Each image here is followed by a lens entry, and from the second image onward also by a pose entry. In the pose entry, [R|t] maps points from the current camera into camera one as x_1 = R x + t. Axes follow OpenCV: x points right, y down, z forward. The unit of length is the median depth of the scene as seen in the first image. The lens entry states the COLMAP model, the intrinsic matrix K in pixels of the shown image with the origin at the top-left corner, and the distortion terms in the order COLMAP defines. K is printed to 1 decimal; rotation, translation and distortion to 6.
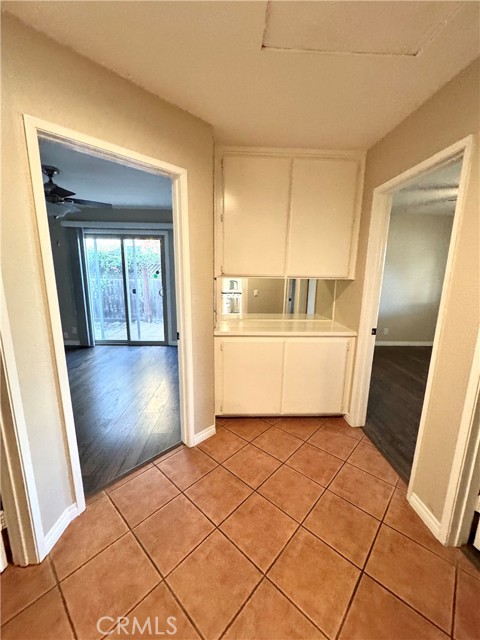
lens RADIAL K [[255.6, 0, 238.1], [0, 255.6, 319.0], [0, 0, 1]] dist [-0.001658, 0.000942]
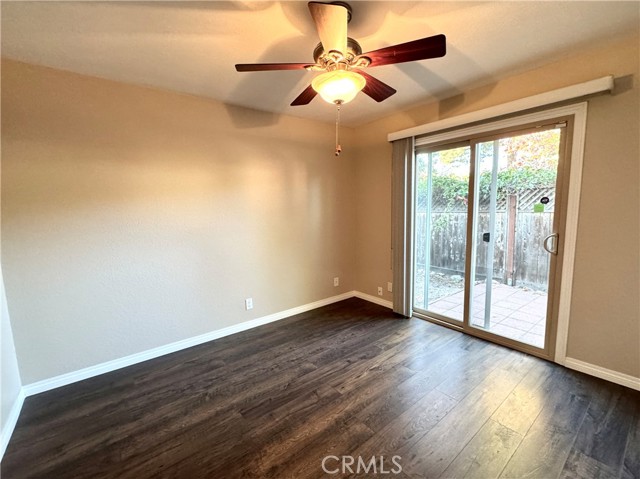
lens RADIAL K [[281.1, 0, 320.4], [0, 281.1, 240.5], [0, 0, 1]] dist [-0.002339, 0.000368]
pose [[0.595800, 0.068366, -0.800218, -0.138074], [-0.113877, 0.993495, 0.000092, -0.061310], [0.795018, 0.091072, 0.599710, 0.361060]]
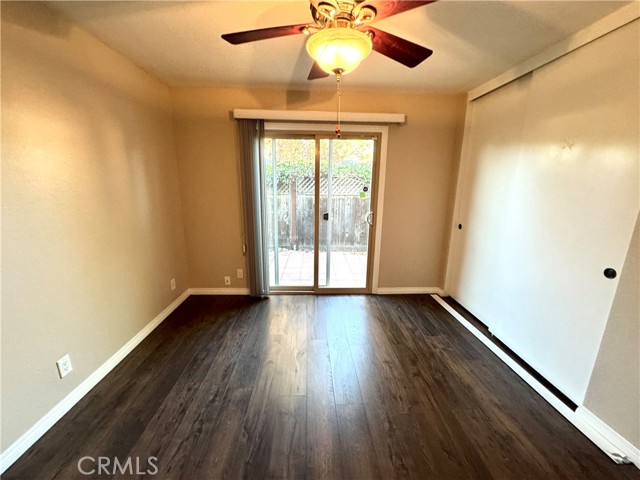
lens RADIAL K [[255.6, 0, 319.4], [0, 255.6, 240.5], [0, 0, 1]] dist [-0.001658, 0.000942]
pose [[0.999912, -0.005598, 0.011992, -0.423239], [0.005151, 0.999302, 0.036994, -0.069159], [-0.012190, -0.036929, 0.999244, 0.305359]]
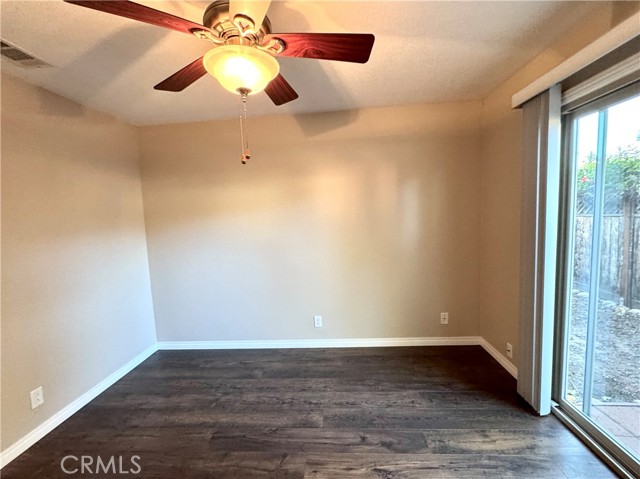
lens RADIAL K [[281.1, 0, 320.4], [0, 281.1, 239.2], [0, 0, 1]] dist [-0.002339, 0.000368]
pose [[-0.097117, 0.075848, -0.992379, -0.154950], [-0.138290, 0.986392, 0.088924, -0.128249], [0.985619, 0.145872, -0.085306, 0.666922]]
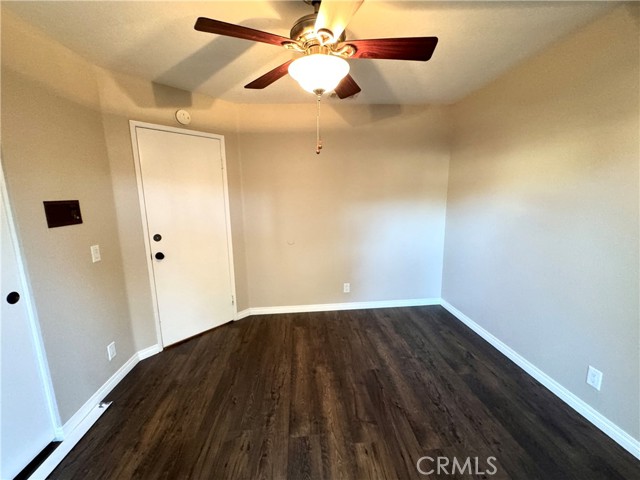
lens RADIAL K [[264.5, 0, 319.2], [0, 264.5, 243.5], [0, 0, 1]] dist [-0.003823, -0.000155]
pose [[-0.998829, 0.013105, -0.046570, -0.386011], [-0.004579, 0.932681, 0.360674, -0.175142], [0.048162, 0.360465, -0.931529, 0.868752]]
